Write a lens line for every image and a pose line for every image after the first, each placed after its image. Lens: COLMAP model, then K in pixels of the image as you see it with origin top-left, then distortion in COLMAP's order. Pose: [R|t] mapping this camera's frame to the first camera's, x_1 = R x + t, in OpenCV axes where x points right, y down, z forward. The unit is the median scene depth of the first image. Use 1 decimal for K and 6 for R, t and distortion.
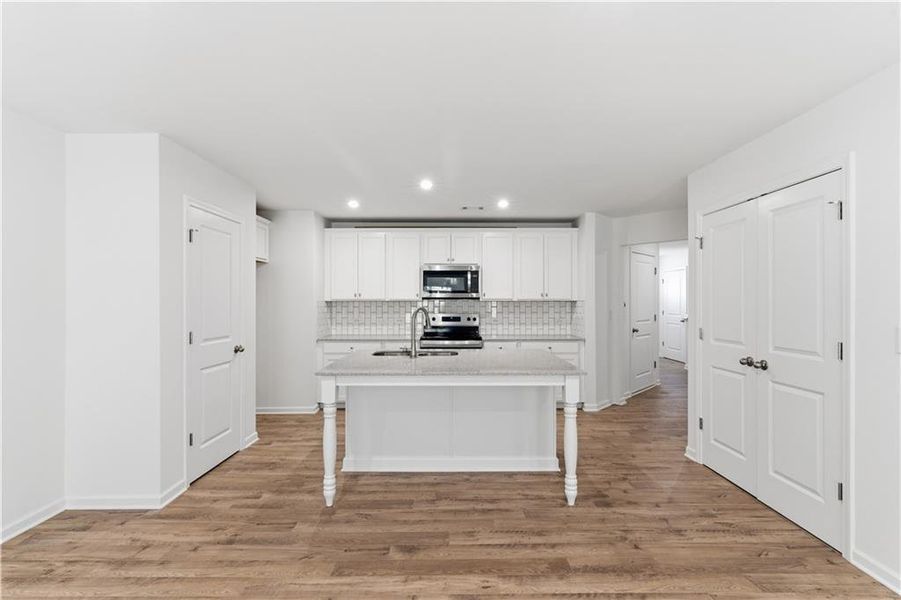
lens RADIAL K [[411.7, 0, 451.8], [0, 411.7, 301.2], [0, 0, 1]] dist [0.000375, 0.000453]
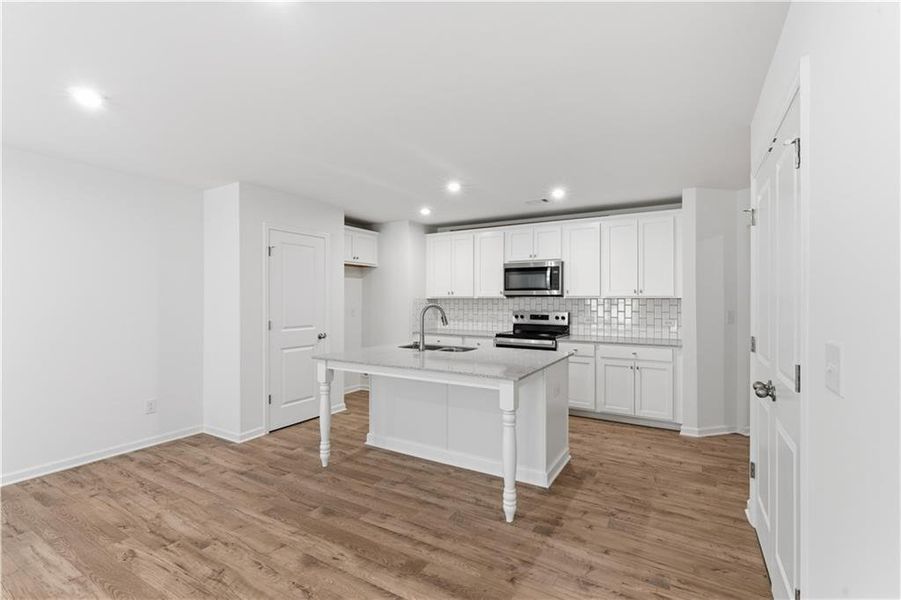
lens RADIAL K [[405.1, 0, 452.3], [0, 405.1, 298.4], [0, 0, 1]] dist [0.000099, 0.000253]
pose [[0.859970, -0.000558, -0.510345, 0.541222], [-0.000036, 0.999999, -0.001153, 0.000214], [0.510345, 0.001010, 0.859969, 0.136362]]
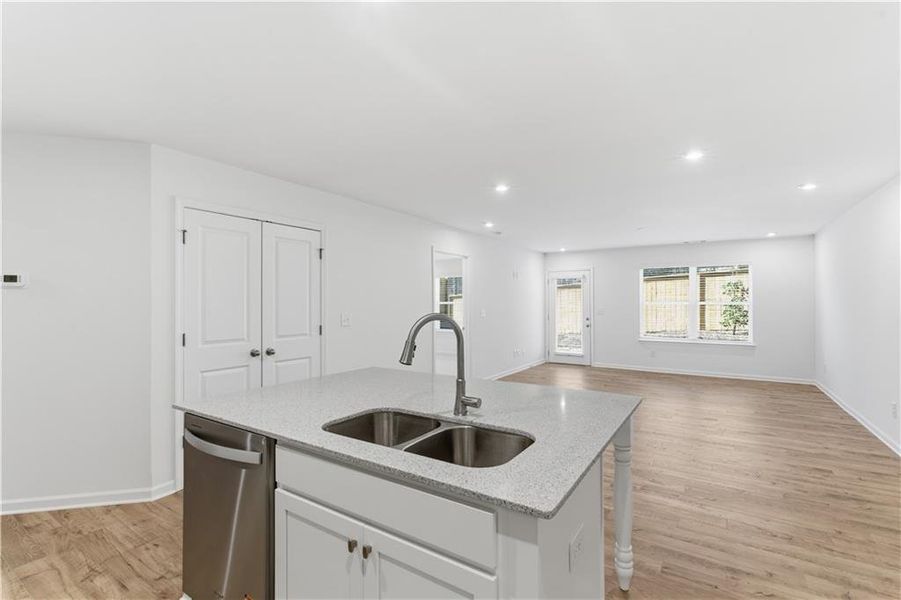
lens RADIAL K [[405.1, 0, 452.3], [0, 405.1, 298.4], [0, 0, 1]] dist [0.000099, 0.000253]
pose [[-0.835667, 0.009589, 0.549153, -0.370974], [0.004260, 0.999931, -0.010977, 0.001414], [-0.549220, -0.006834, -0.835650, 1.481475]]
